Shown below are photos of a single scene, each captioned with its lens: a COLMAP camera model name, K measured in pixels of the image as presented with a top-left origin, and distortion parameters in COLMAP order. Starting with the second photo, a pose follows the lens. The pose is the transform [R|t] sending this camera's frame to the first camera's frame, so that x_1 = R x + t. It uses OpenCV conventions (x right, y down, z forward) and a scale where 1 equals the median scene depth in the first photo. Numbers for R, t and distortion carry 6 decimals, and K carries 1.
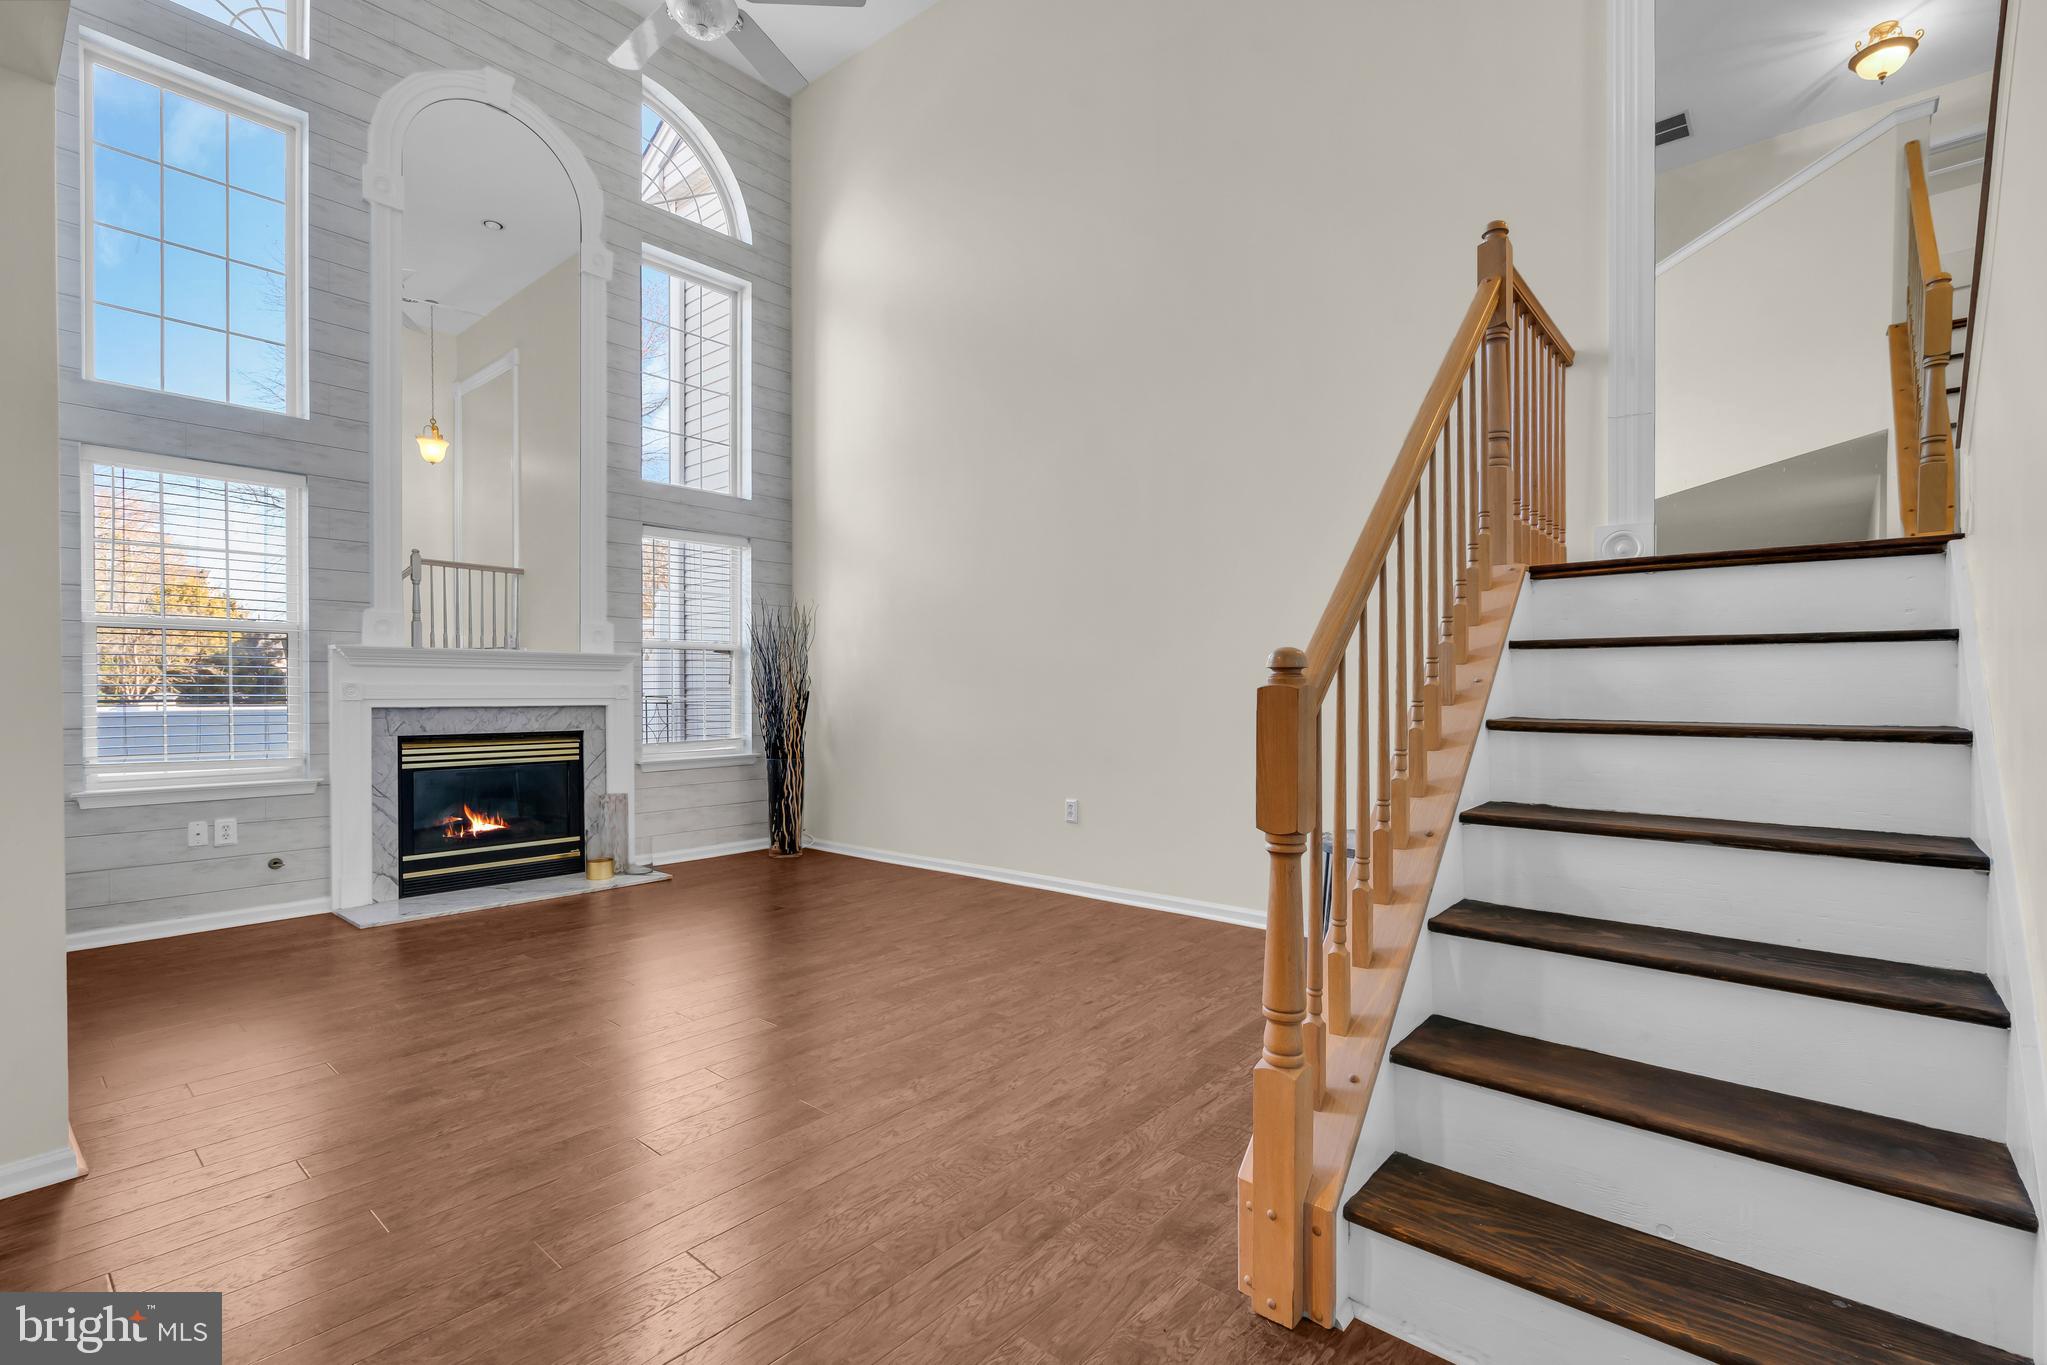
lens RADIAL K [[919.0, 0, 1023.4], [0, 919.0, 694.8], [0, 0, 1]] dist [-0.006562, 0.001681]
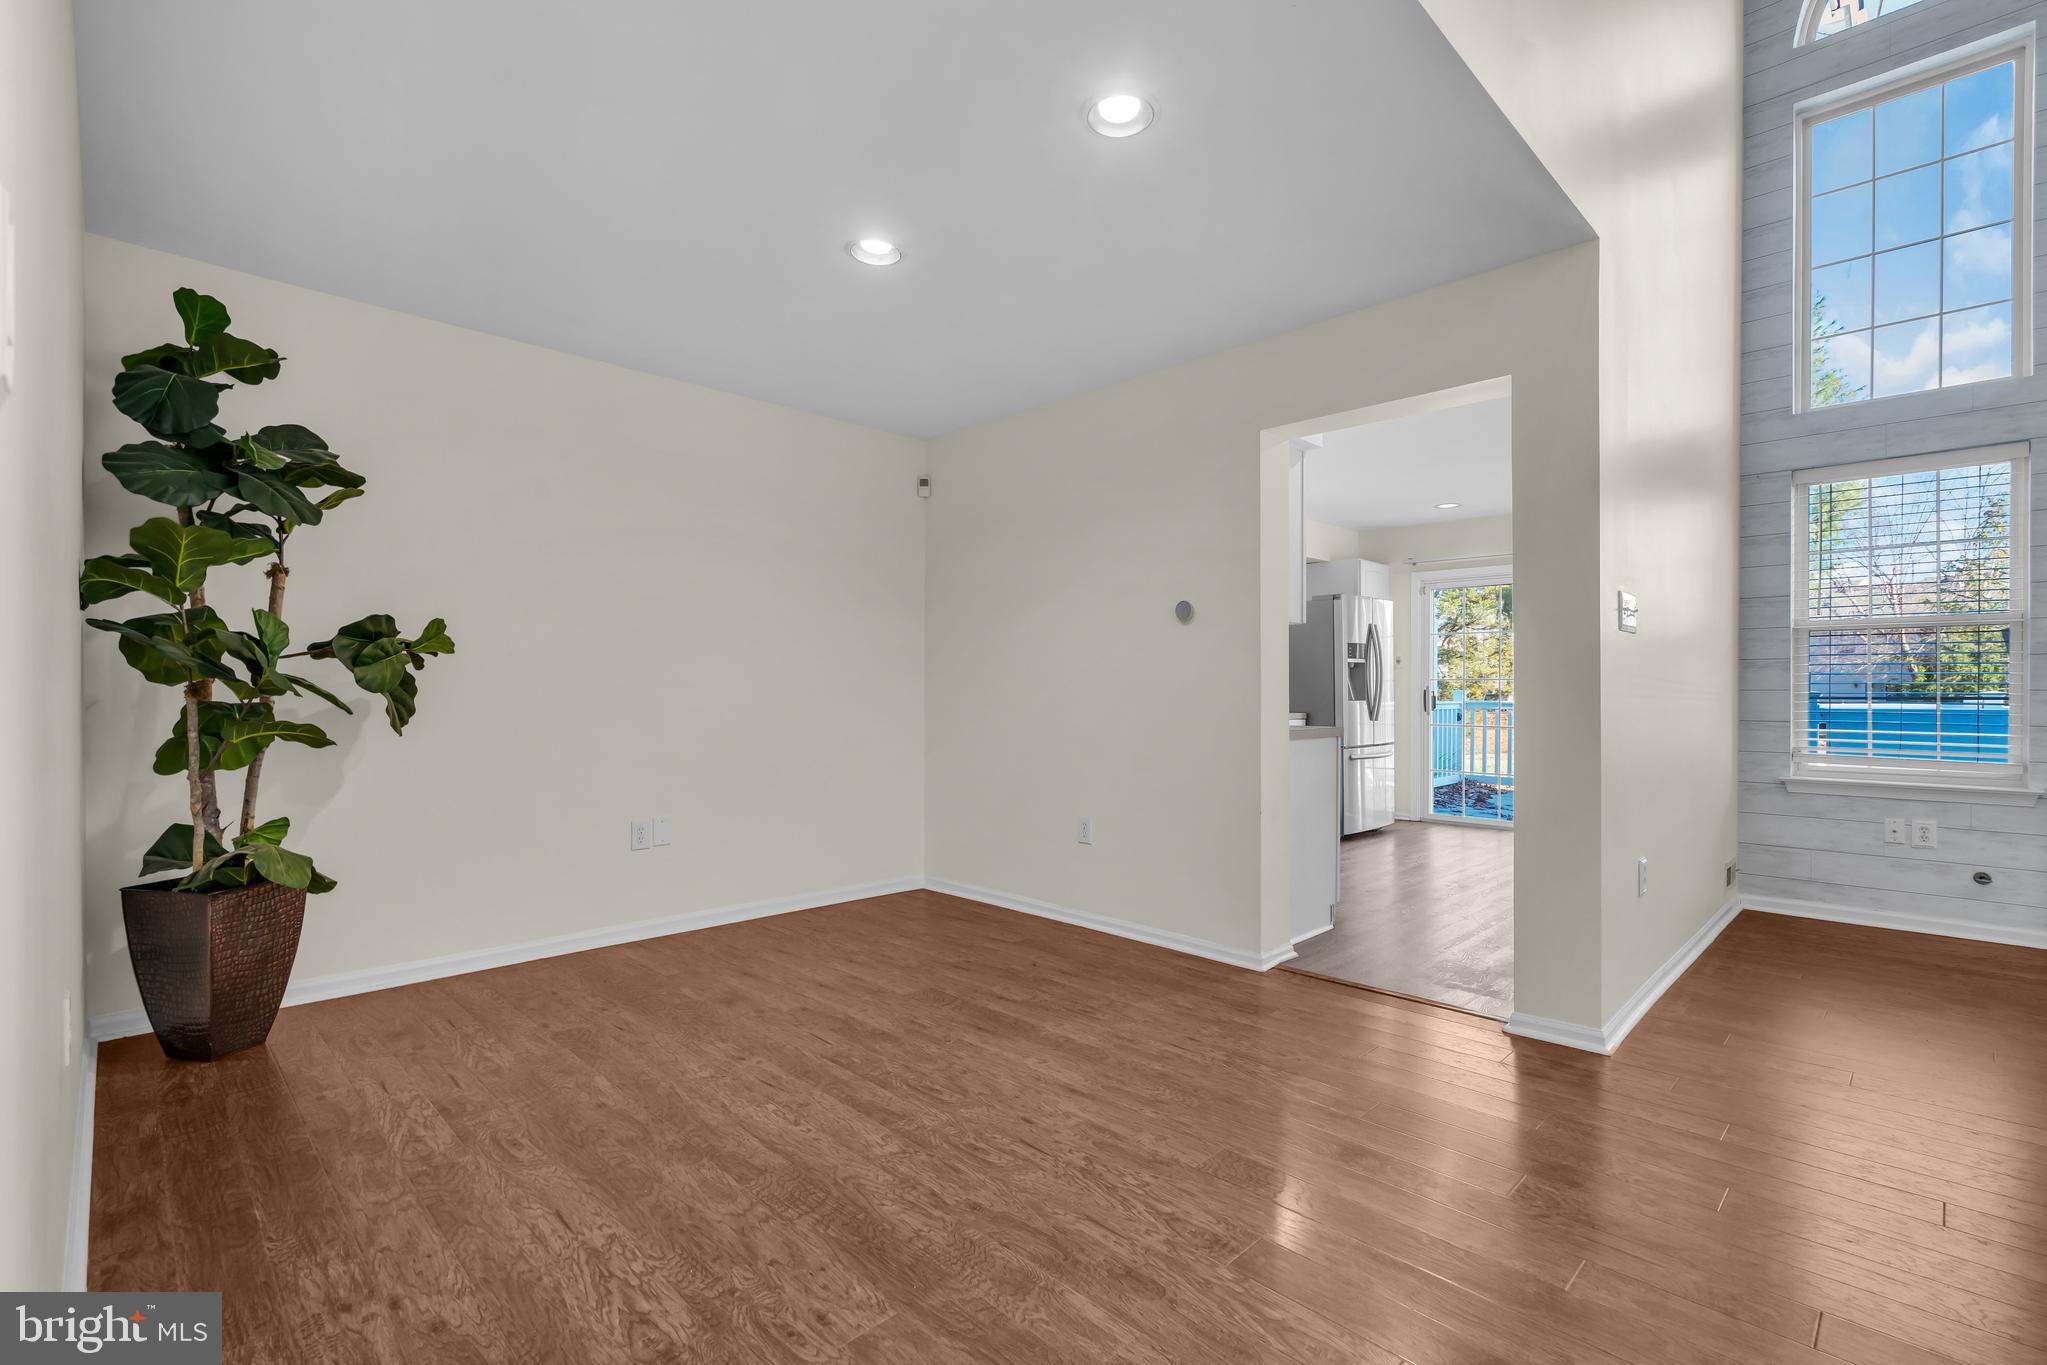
lens RADIAL K [[919.0, 0, 1023.8], [0, 919.0, 693.3], [0, 0, 1]] dist [-0.006562, 0.001681]
pose [[-0.083240, 0.004336, -0.996520, 0.143125], [-0.004837, 0.999977, 0.004755, 0.000703], [0.996518, 0.005216, -0.083217, 0.107112]]
